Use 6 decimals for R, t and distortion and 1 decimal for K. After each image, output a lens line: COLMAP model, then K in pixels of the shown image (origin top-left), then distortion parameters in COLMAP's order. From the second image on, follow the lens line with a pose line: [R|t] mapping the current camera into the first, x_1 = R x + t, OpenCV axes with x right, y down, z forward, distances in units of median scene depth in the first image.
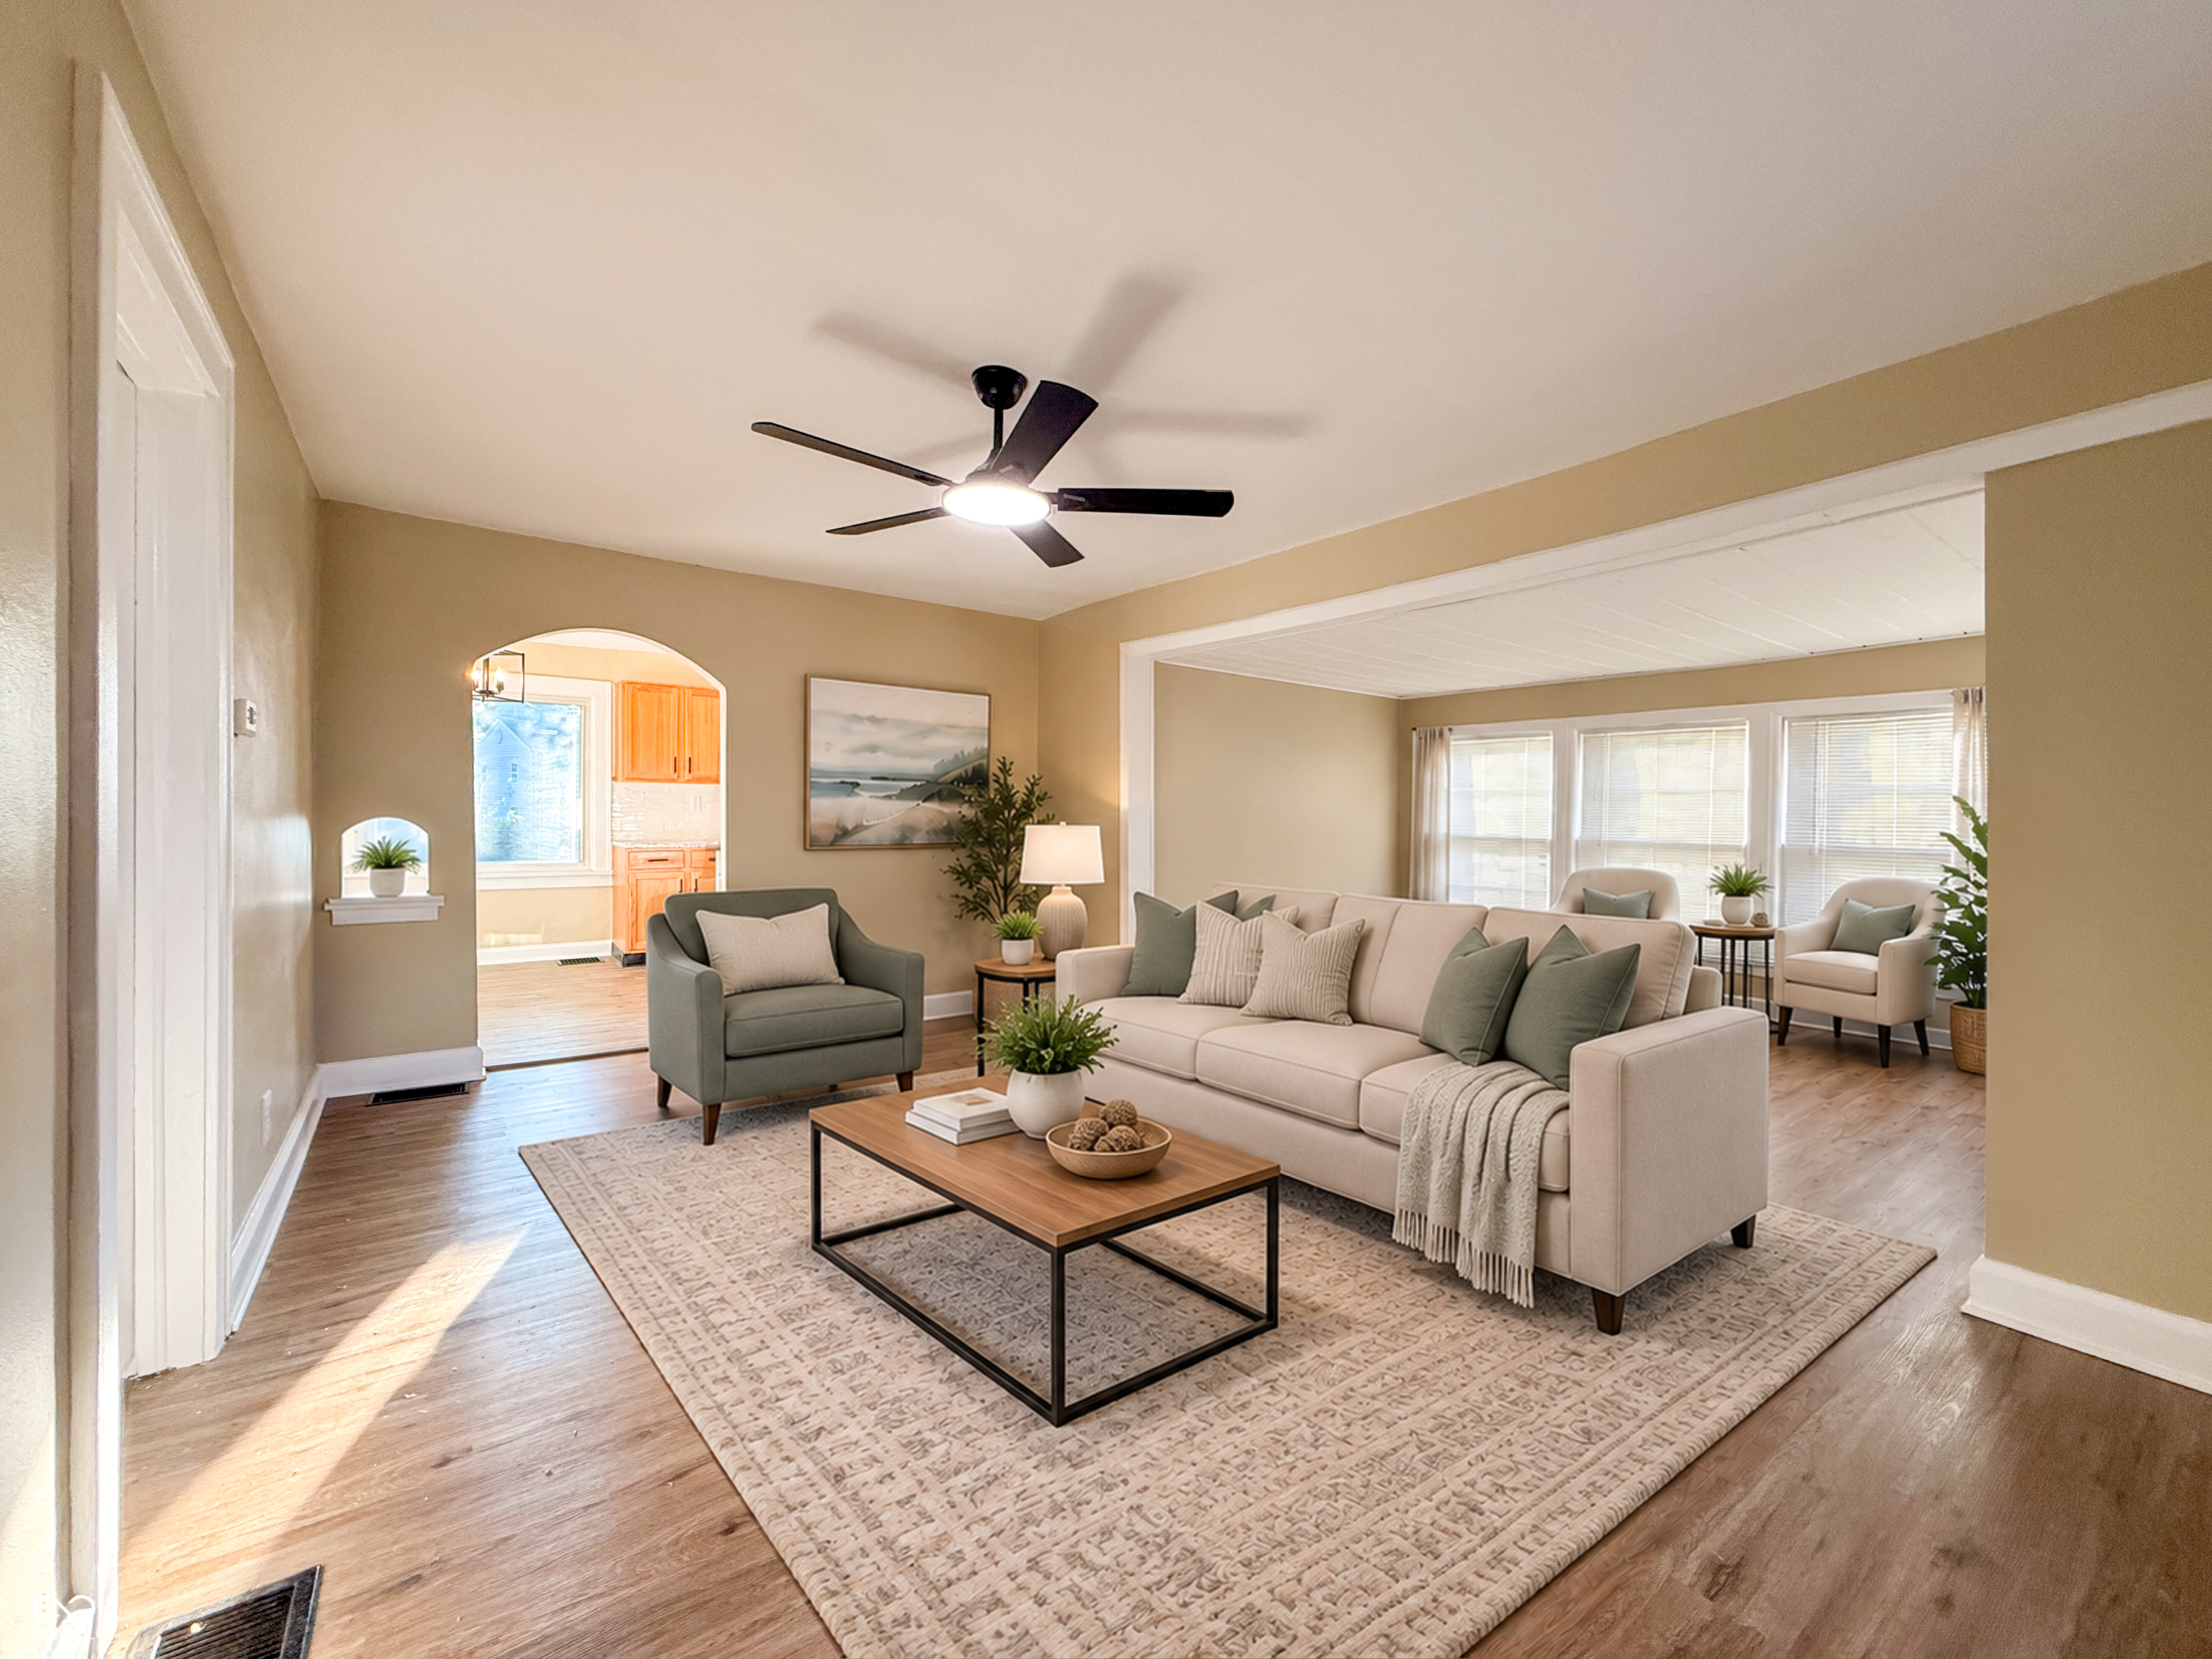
lens RADIAL K [[921.1, 0, 1106.2], [0, 921.1, 804.6], [0, 0, 1]] dist [-0.000990, 0.000111]
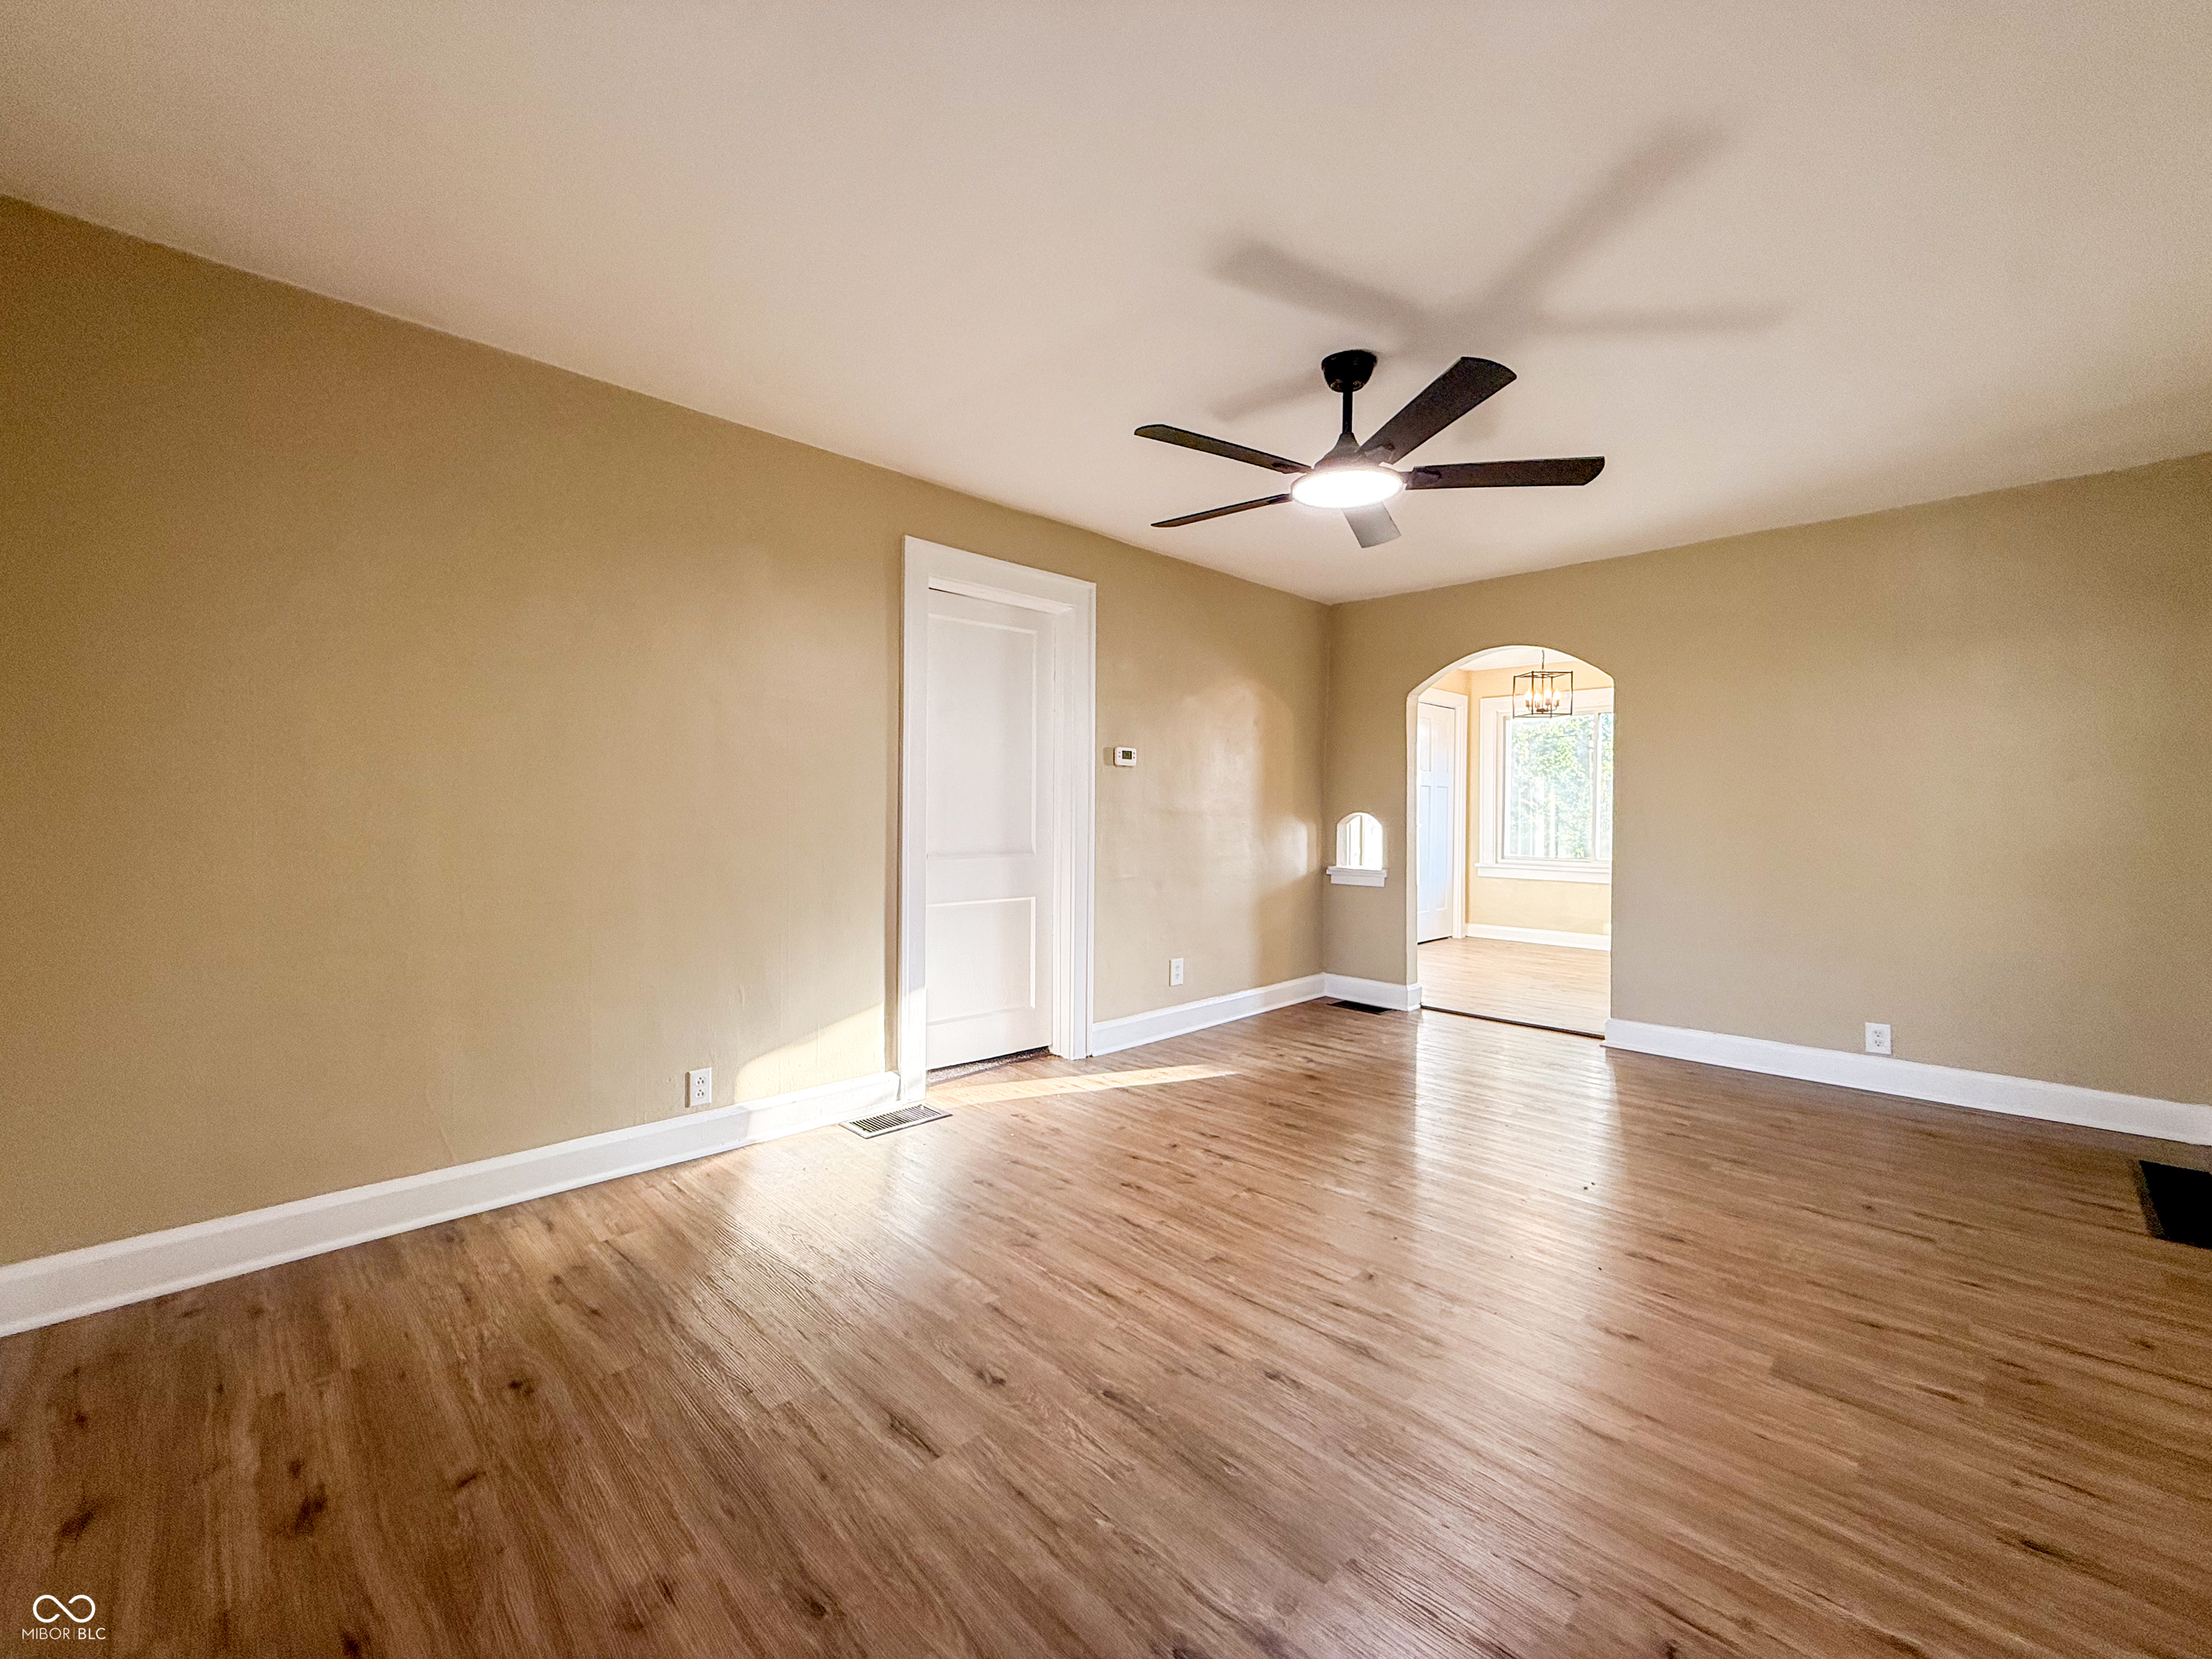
lens RADIAL K [[881.6, 0, 1065.7], [0, 881.6, 829.4], [0, 0, 1]] dist [-0.011611, 0.000051]
pose [[0.118239, 0.002447, -0.992982, 0.562874], [0.005175, 0.999982, 0.003080, 0.034112], [0.992972, -0.005503, 0.118224, 0.403101]]
